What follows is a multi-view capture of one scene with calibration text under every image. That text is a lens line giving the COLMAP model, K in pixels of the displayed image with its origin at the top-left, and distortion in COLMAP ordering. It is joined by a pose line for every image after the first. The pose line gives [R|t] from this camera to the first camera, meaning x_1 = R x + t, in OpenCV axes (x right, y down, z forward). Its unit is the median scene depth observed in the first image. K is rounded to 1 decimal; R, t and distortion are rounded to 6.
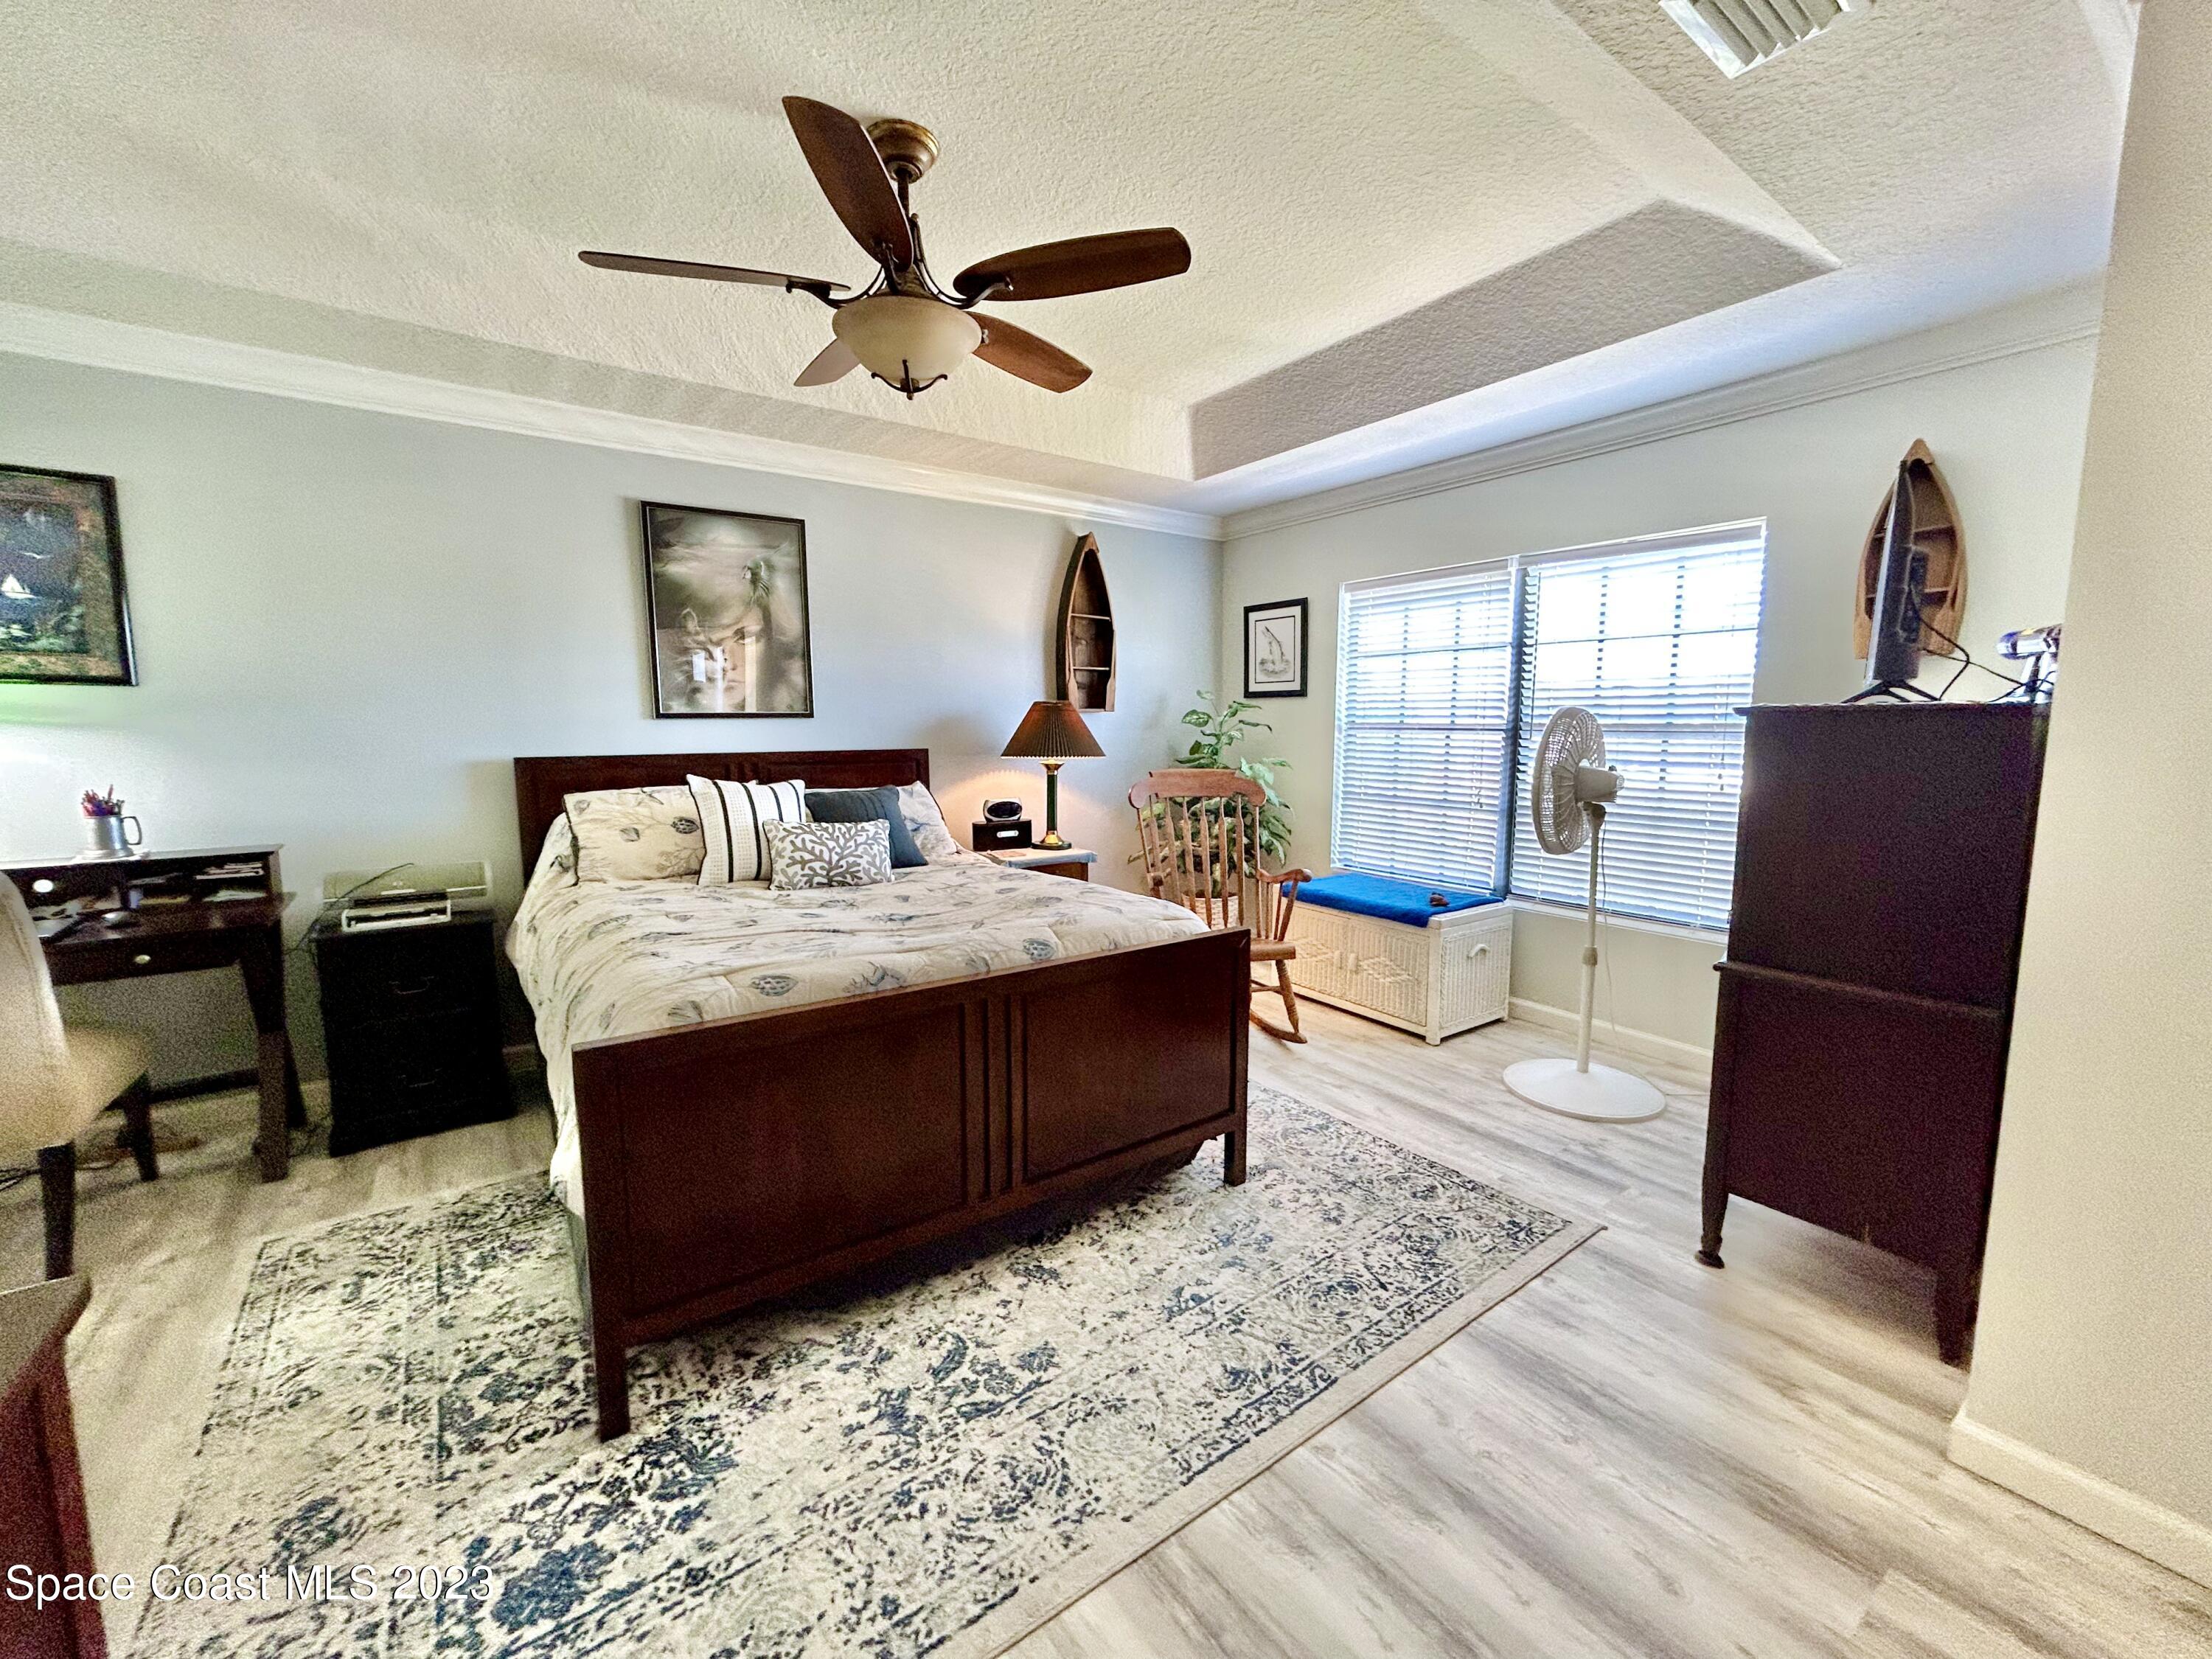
lens RADIAL K [[890.4, 0, 1103.9], [0, 890.4, 827.6], [0, 0, 1]] dist [-0.002433, 0.001374]
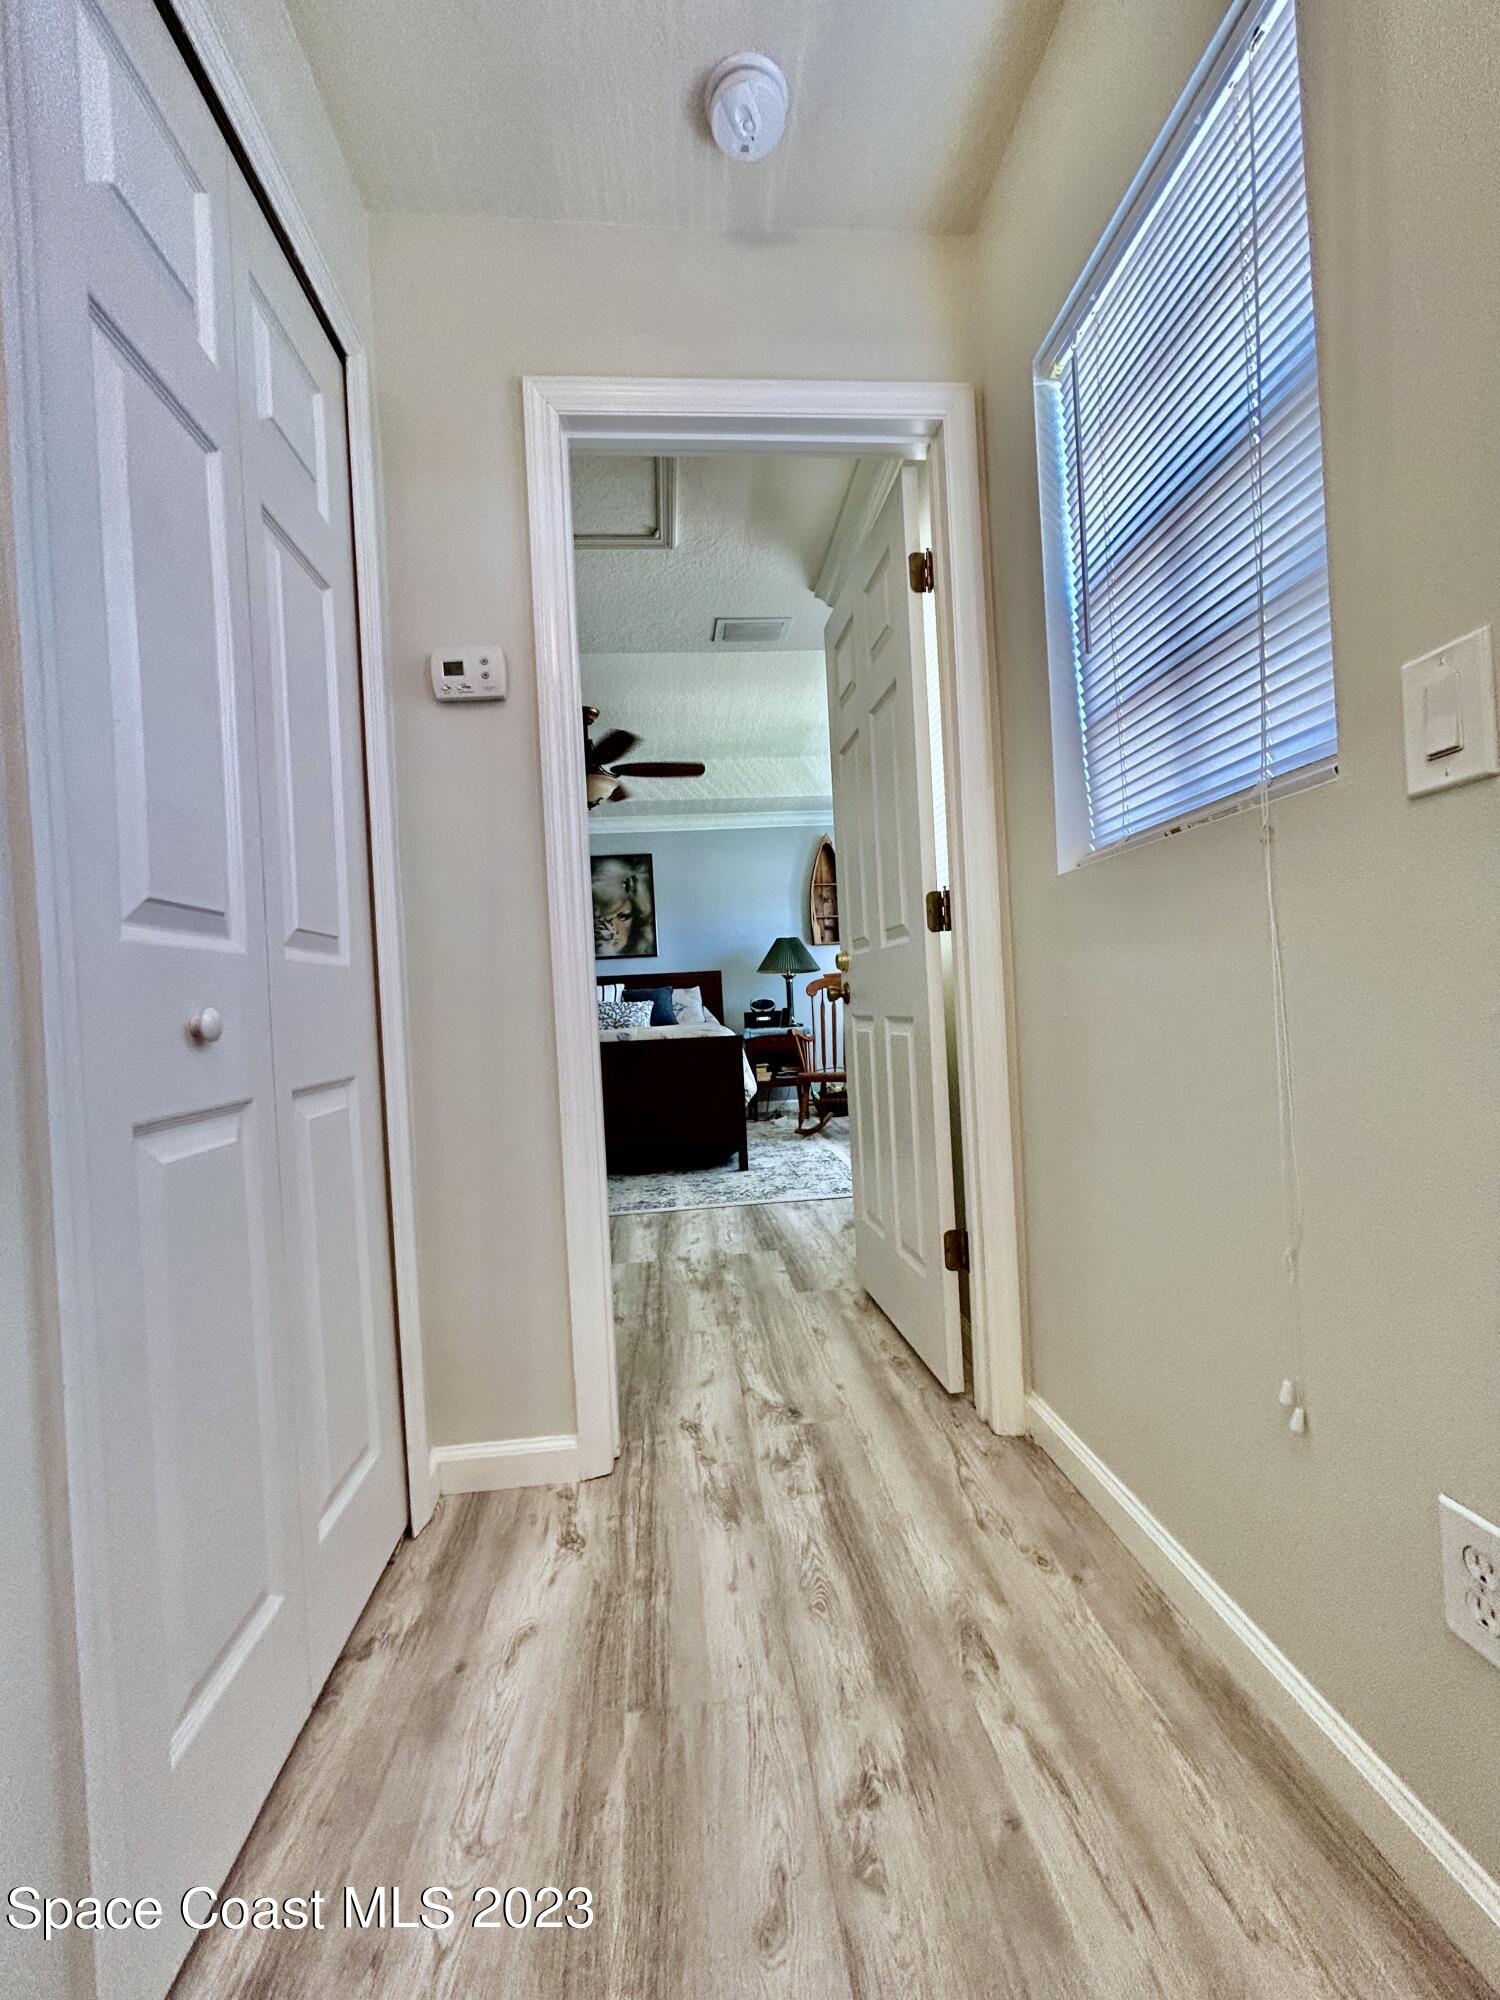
lens RADIAL K [[805.1, 0, 748.2], [0, 805.1, 999.7], [0, 0, 1]] dist [-0.002433, 0.001374]
pose [[0.860300, -0.040586, -0.508170, 0.704859], [-0.012957, 0.994763, -0.101383, 0.139330], [0.509624, 0.093804, 0.855269, -0.343987]]
